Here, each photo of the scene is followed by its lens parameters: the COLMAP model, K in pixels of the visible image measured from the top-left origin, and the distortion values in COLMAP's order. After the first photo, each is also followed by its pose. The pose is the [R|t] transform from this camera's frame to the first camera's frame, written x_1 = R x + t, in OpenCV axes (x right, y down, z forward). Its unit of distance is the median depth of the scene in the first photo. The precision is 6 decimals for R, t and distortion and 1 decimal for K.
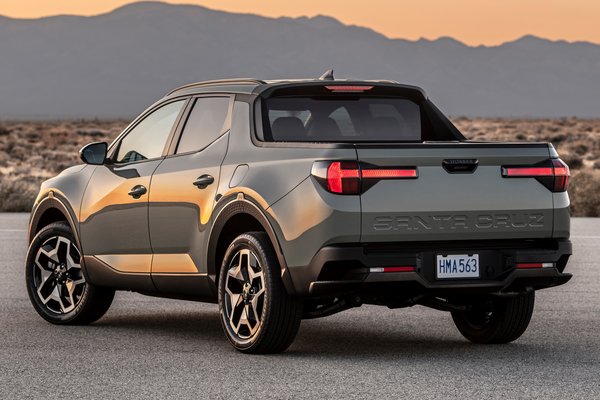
lens RADIAL K [[1720.6, 0, 299.3], [0, 1720.6, 198.4], [0, 0, 1]] dist [0.047504, 0.000000]
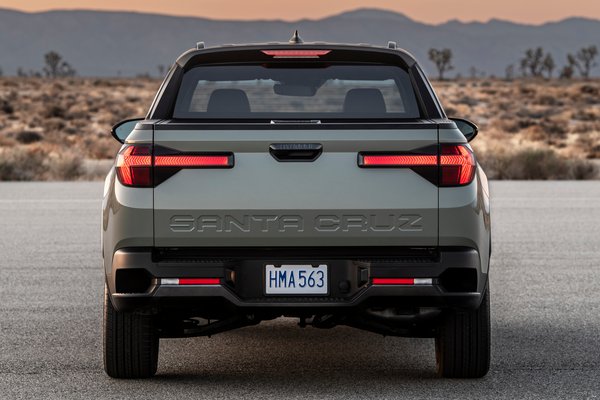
lens RADIAL K [[2077.1, 0, 298.2], [0, 2077.1, 199.7], [0, 0, 1]] dist [0.147079, 0.000000]
pose [[0.964023, 0.015687, -0.265356, 0.345366], [-0.013747, 0.999863, 0.009167, -0.005827], [0.265463, -0.005189, 0.964107, 0.083215]]
